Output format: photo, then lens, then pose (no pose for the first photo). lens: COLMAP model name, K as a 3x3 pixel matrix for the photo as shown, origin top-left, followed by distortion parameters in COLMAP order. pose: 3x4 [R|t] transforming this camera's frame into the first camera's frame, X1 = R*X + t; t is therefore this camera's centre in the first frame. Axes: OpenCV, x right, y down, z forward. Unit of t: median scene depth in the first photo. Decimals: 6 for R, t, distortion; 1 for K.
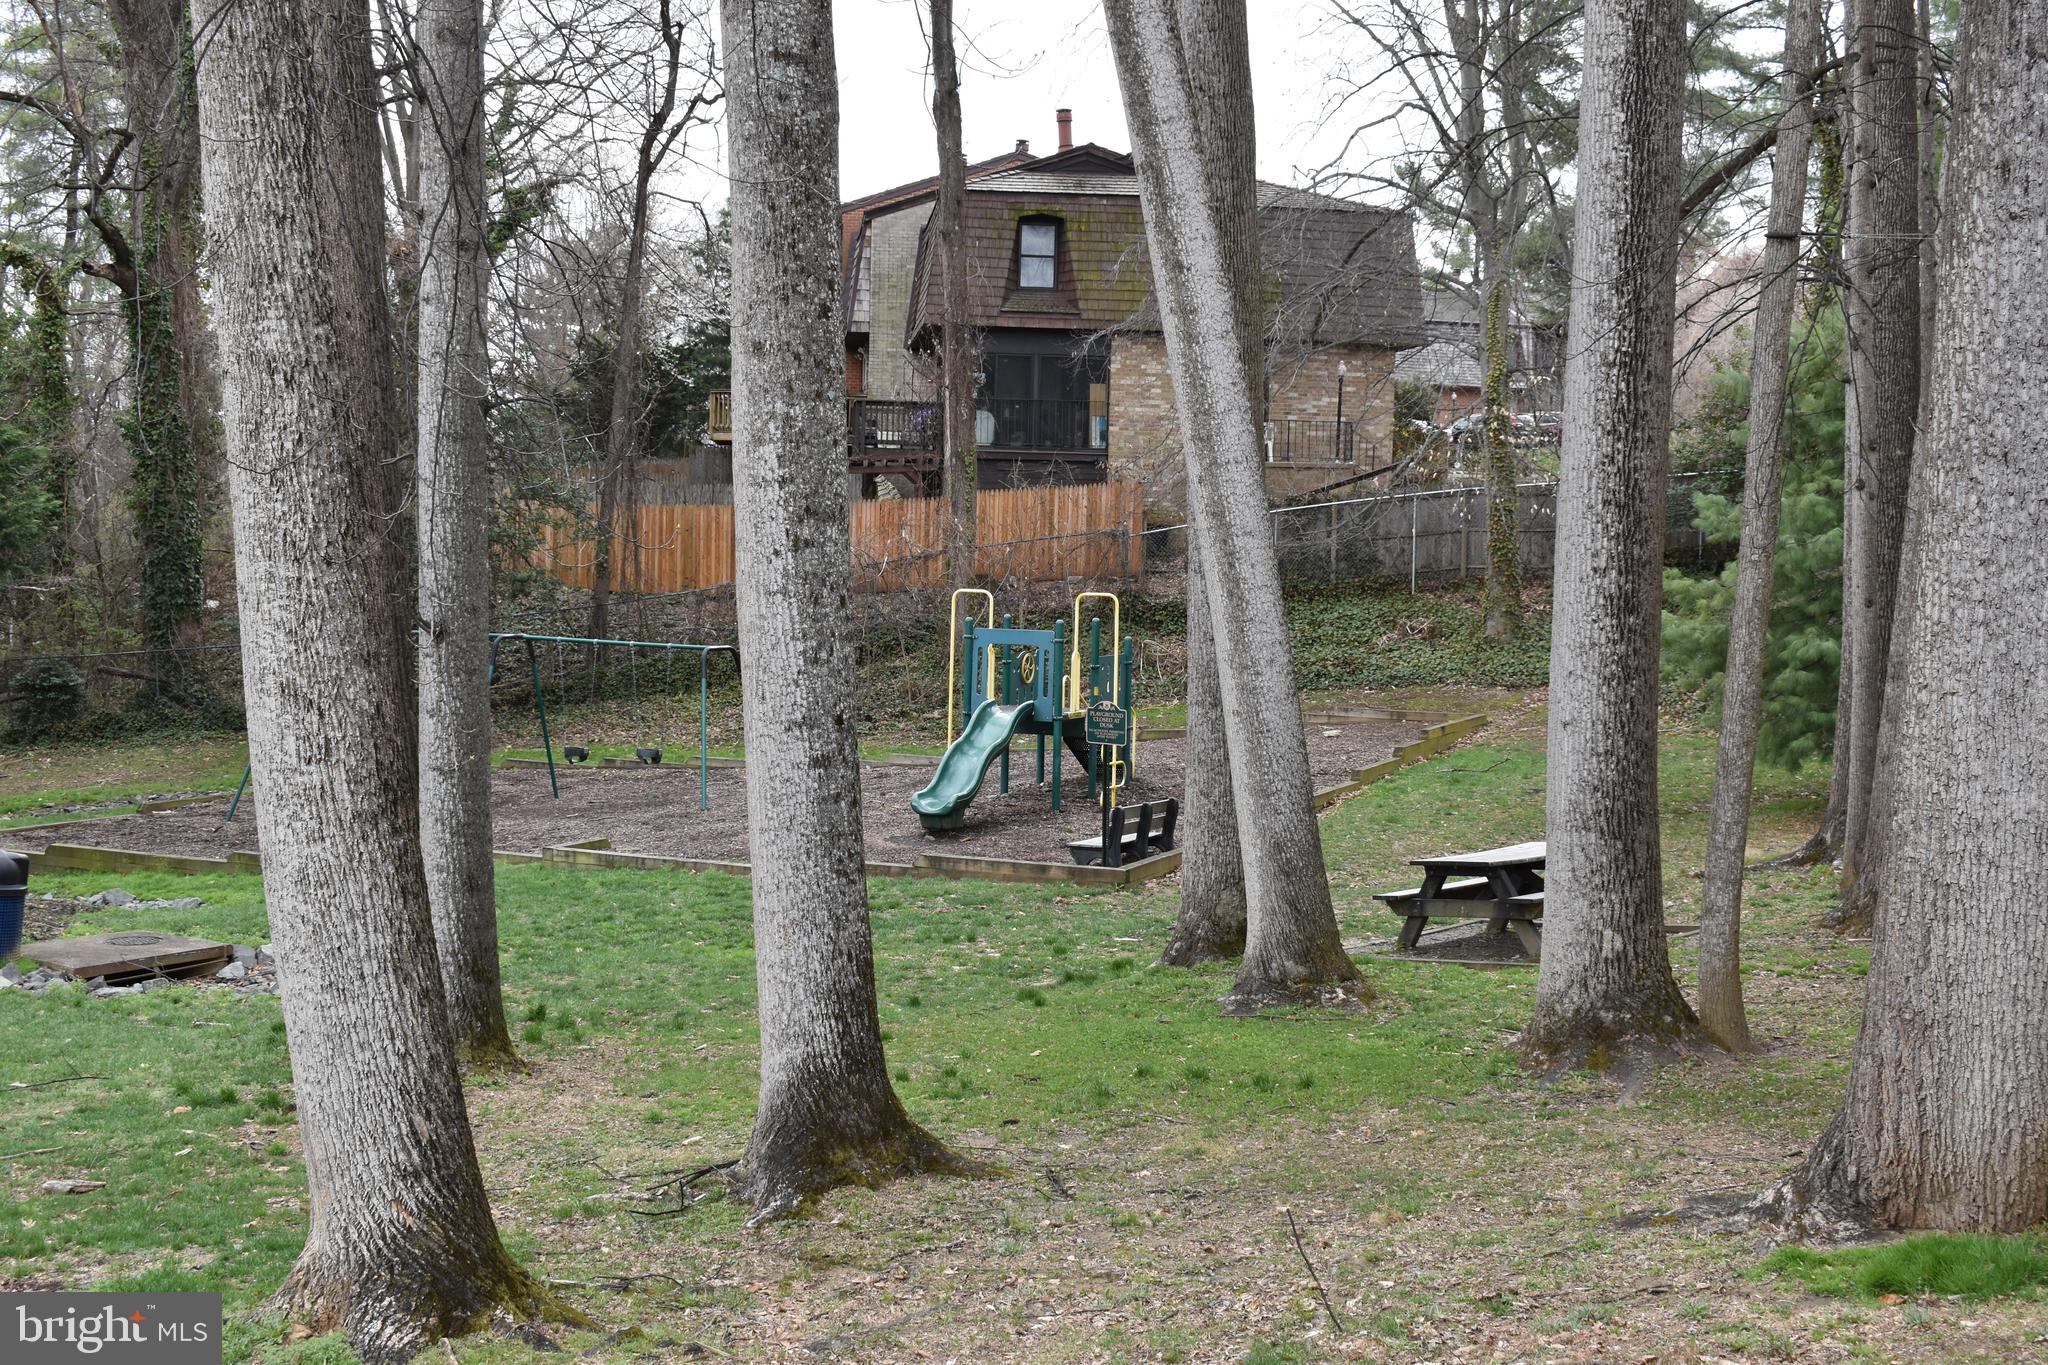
lens RADIAL K [[2655.8, 0, 1023.9], [0, 2655.8, 683.0], [0, 0, 1]] dist [-0.030719, 0.000000]
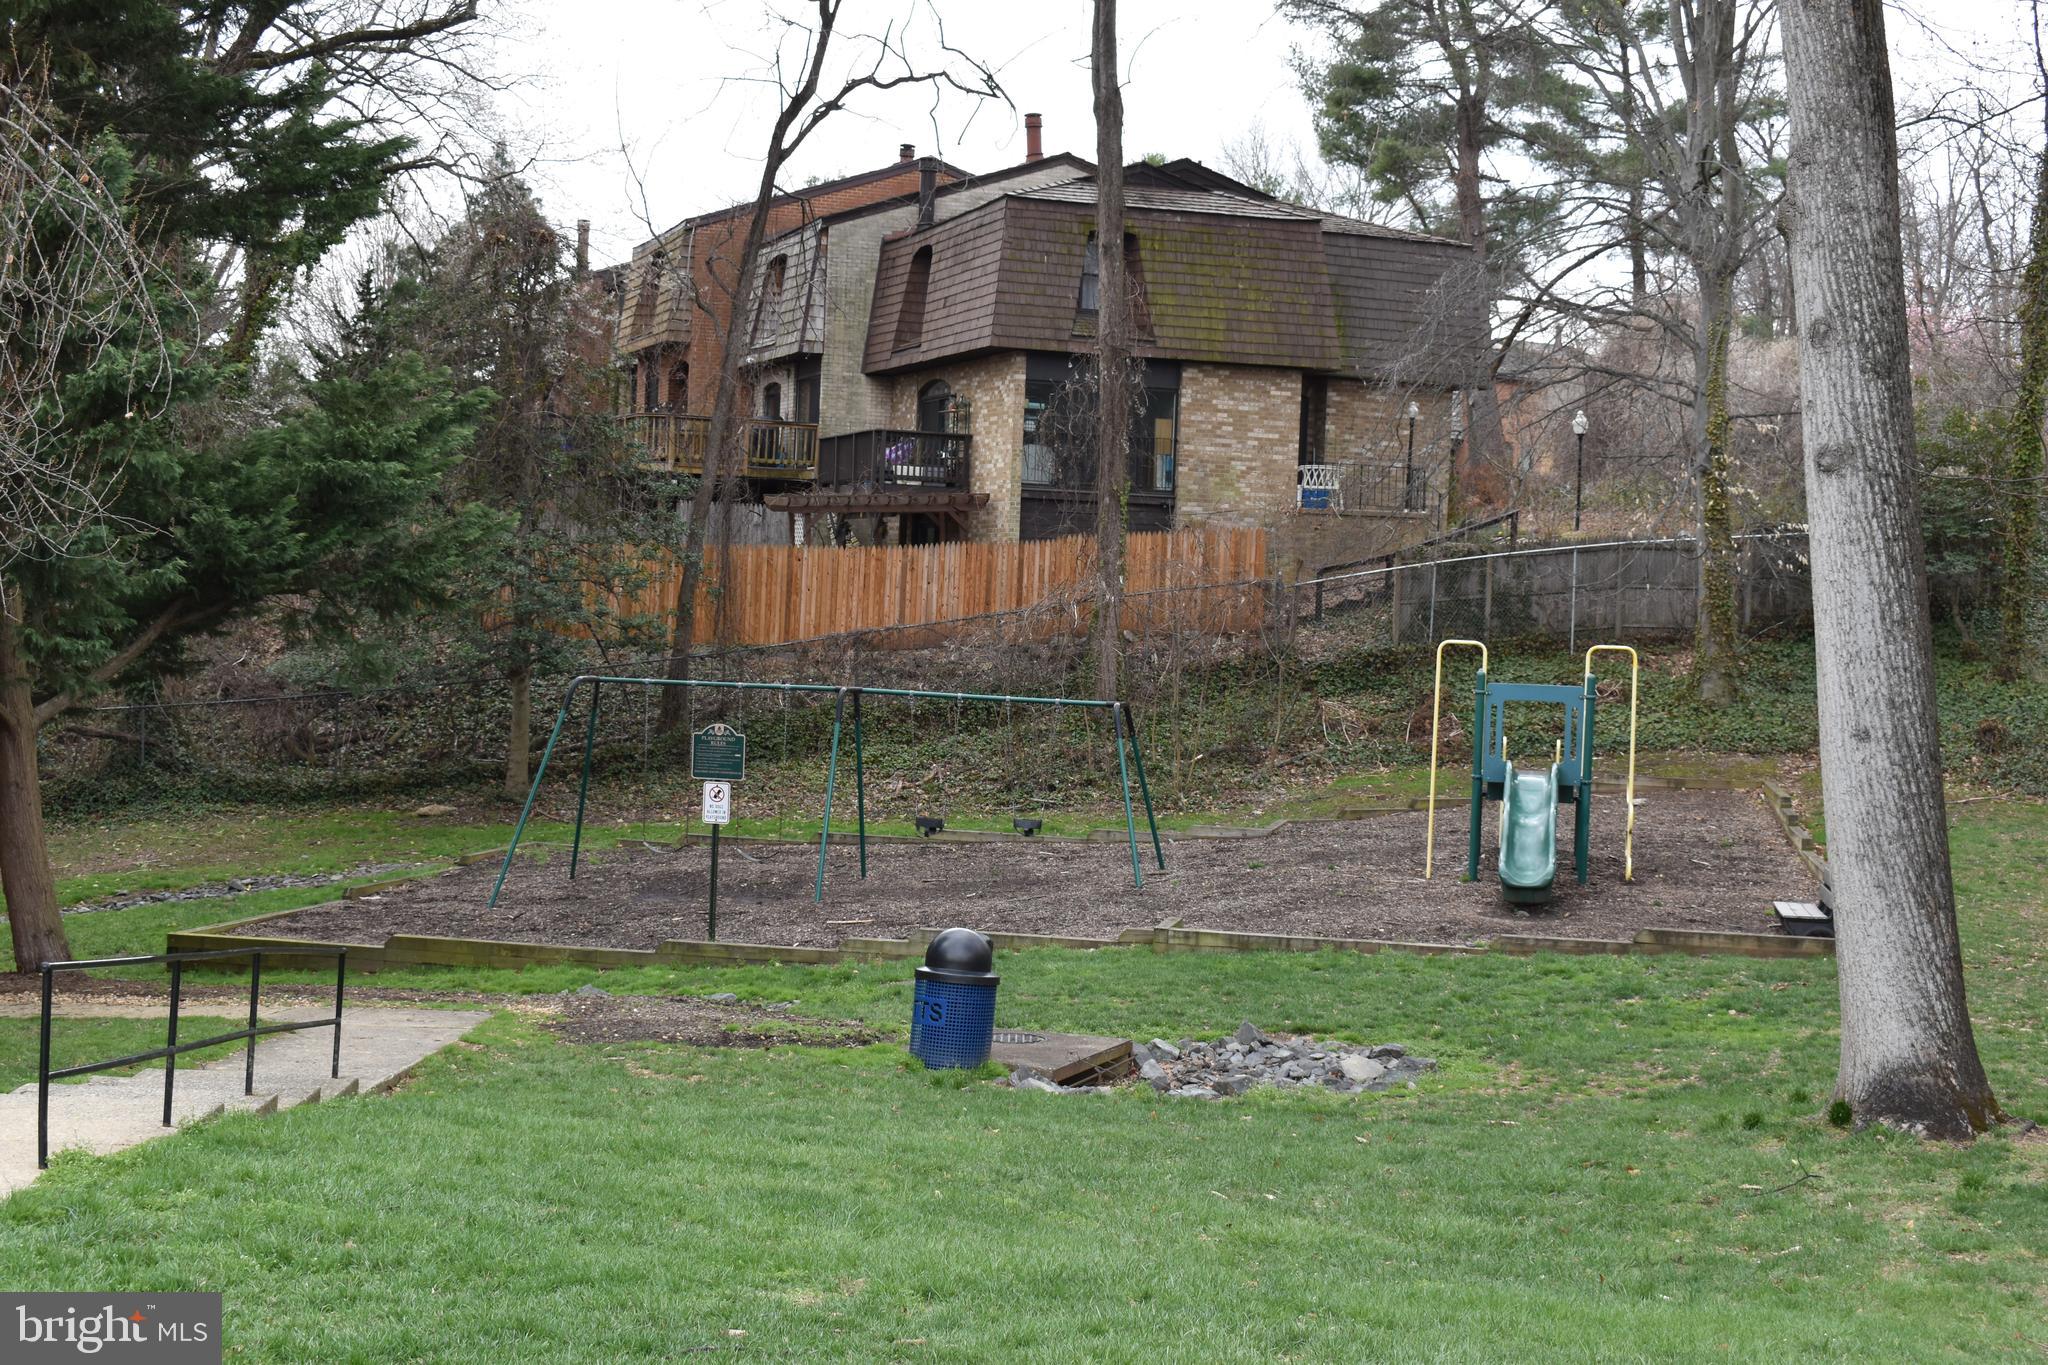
lens RADIAL K [[2954.7, 0, 1023.9], [0, 2954.7, 683.3], [0, 0, 1]] dist [-0.014024, 0.000000]
pose [[0.969534, 0.008374, 0.244815, -0.265319], [-0.001858, 0.999638, -0.026836, 0.004388], [-0.244951, 0.025564, 0.969198, 0.038569]]
